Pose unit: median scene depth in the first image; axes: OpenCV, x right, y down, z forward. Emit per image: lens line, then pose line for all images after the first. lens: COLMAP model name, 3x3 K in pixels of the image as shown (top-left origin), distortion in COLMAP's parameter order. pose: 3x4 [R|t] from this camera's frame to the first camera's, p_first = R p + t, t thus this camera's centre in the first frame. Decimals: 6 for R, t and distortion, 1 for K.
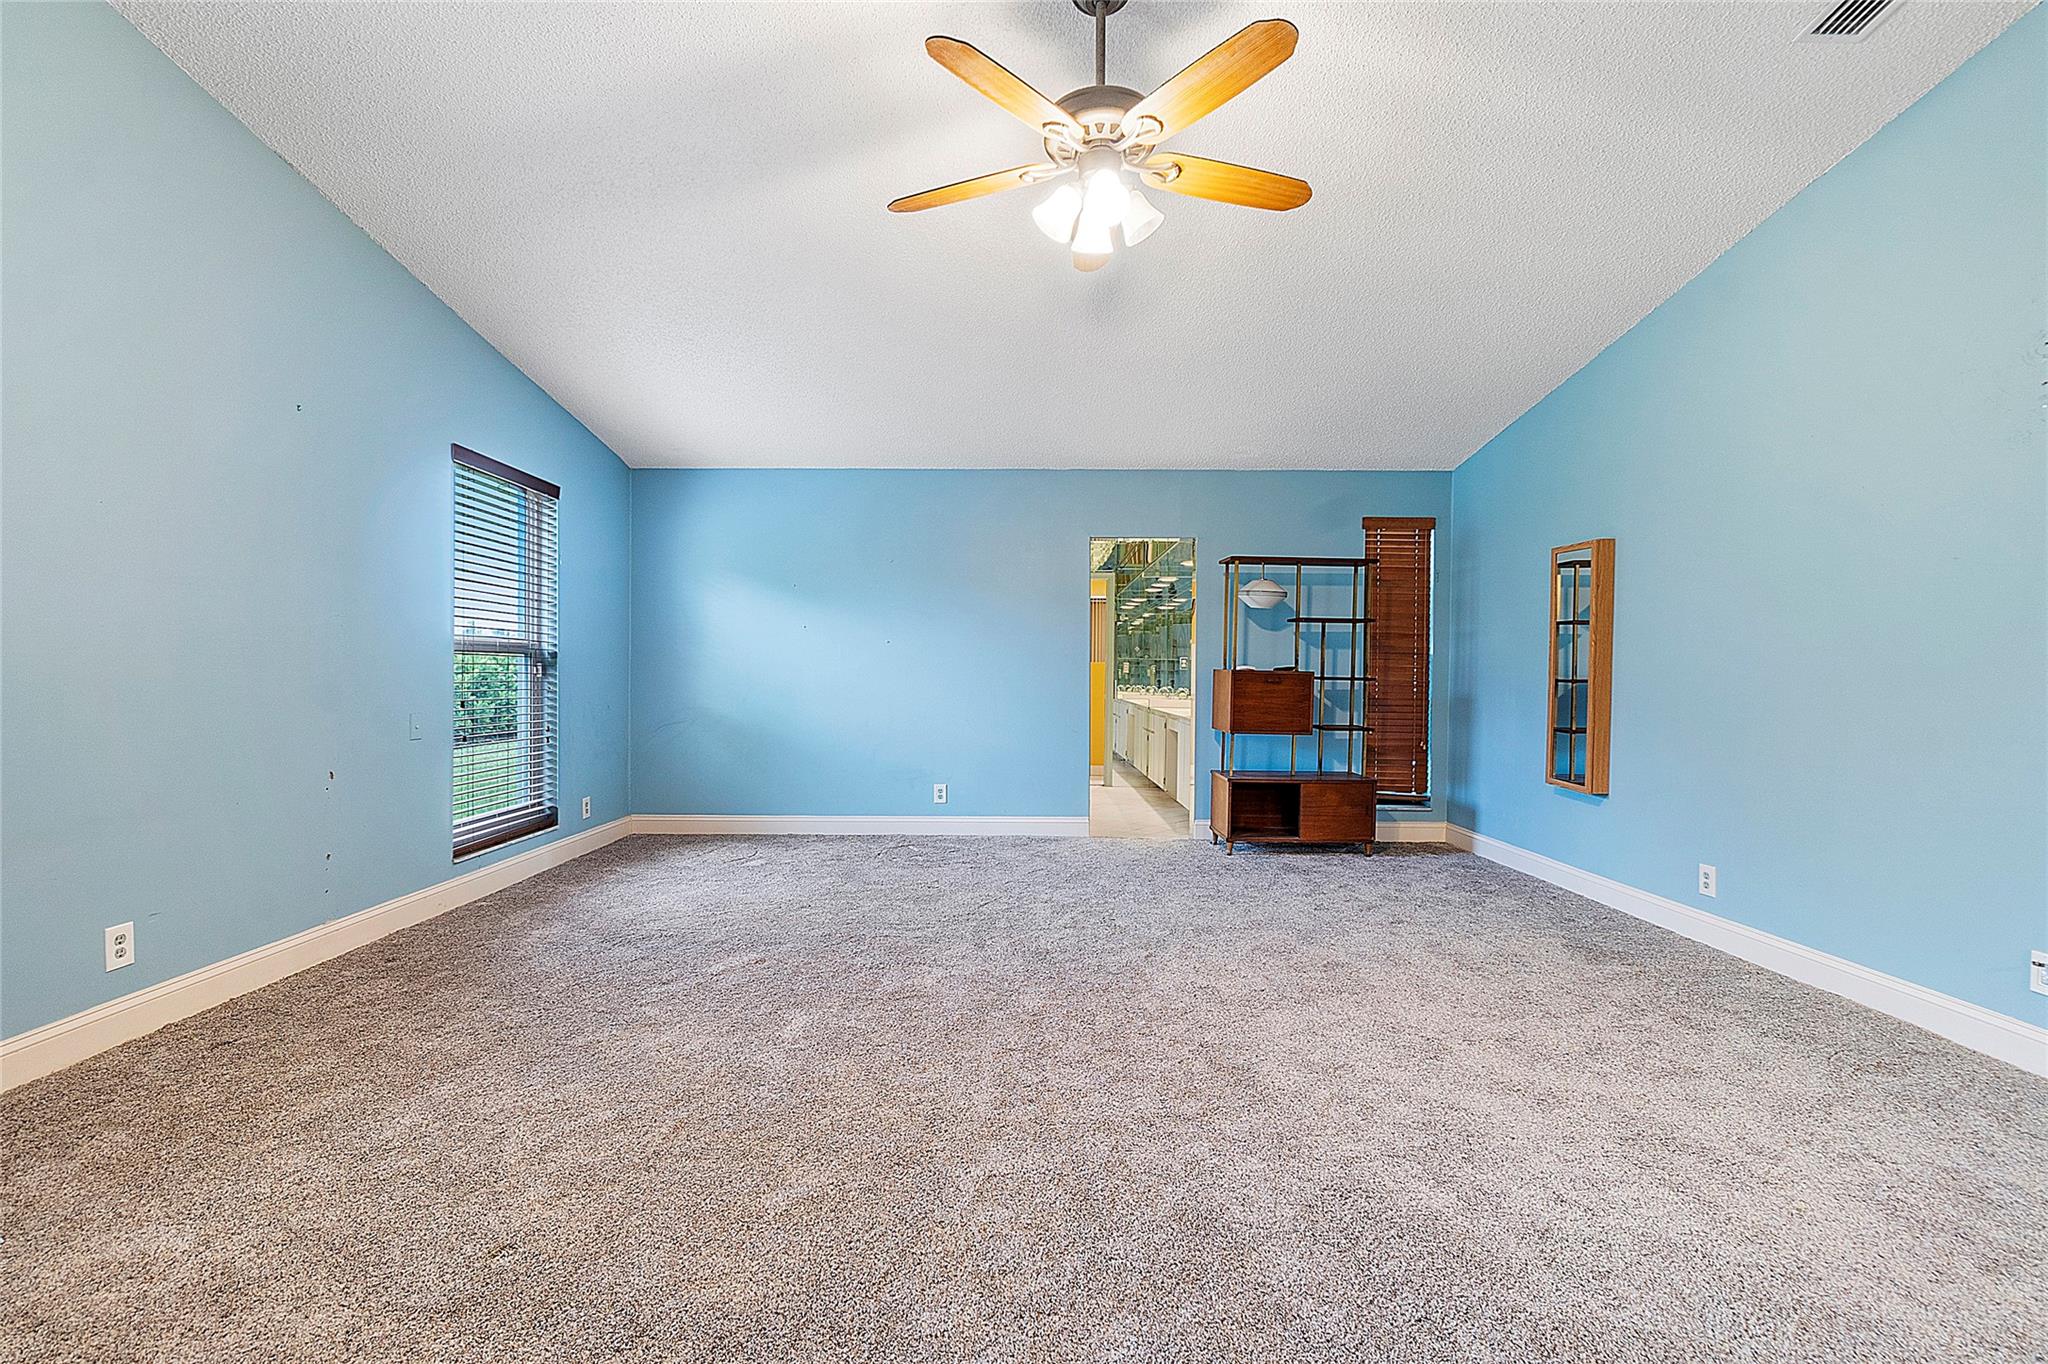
lens RADIAL K [[885.5, 0, 1024.6], [0, 885.5, 678.1], [0, 0, 1]] dist [-0.007136, 0.000440]
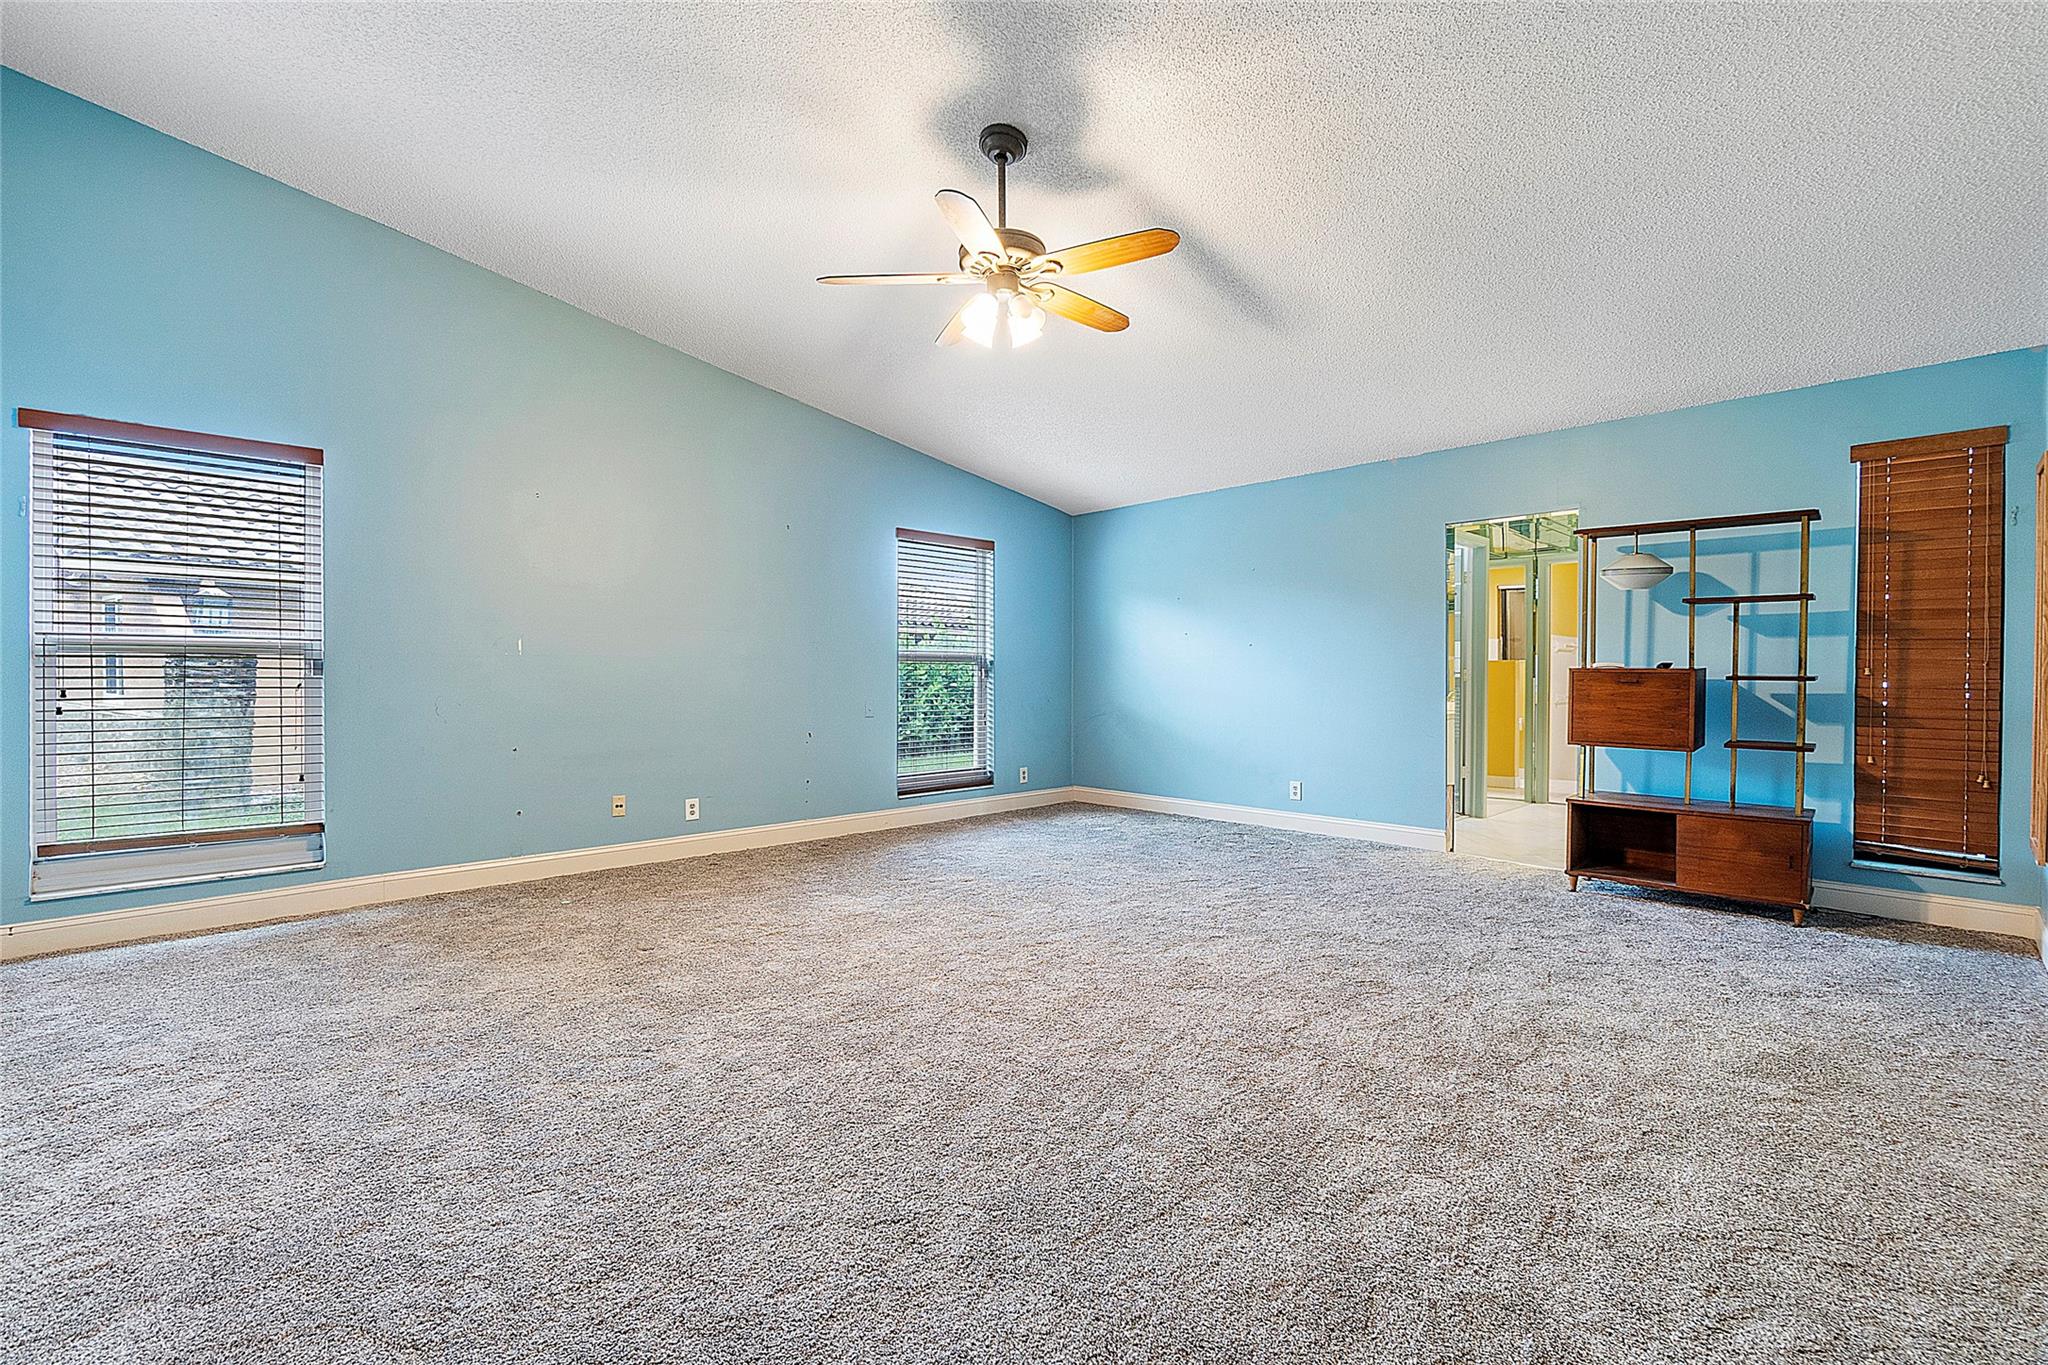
lens RADIAL K [[885.5, 0, 1015.2], [0, 885.5, 688.9], [0, 0, 1]] dist [-0.007136, 0.000440]
pose [[0.695724, 0.005619, -0.718288, 0.461943], [-0.000004, 0.999969, 0.007818, 0.003806], [0.718310, -0.005436, 0.695702, 0.050990]]
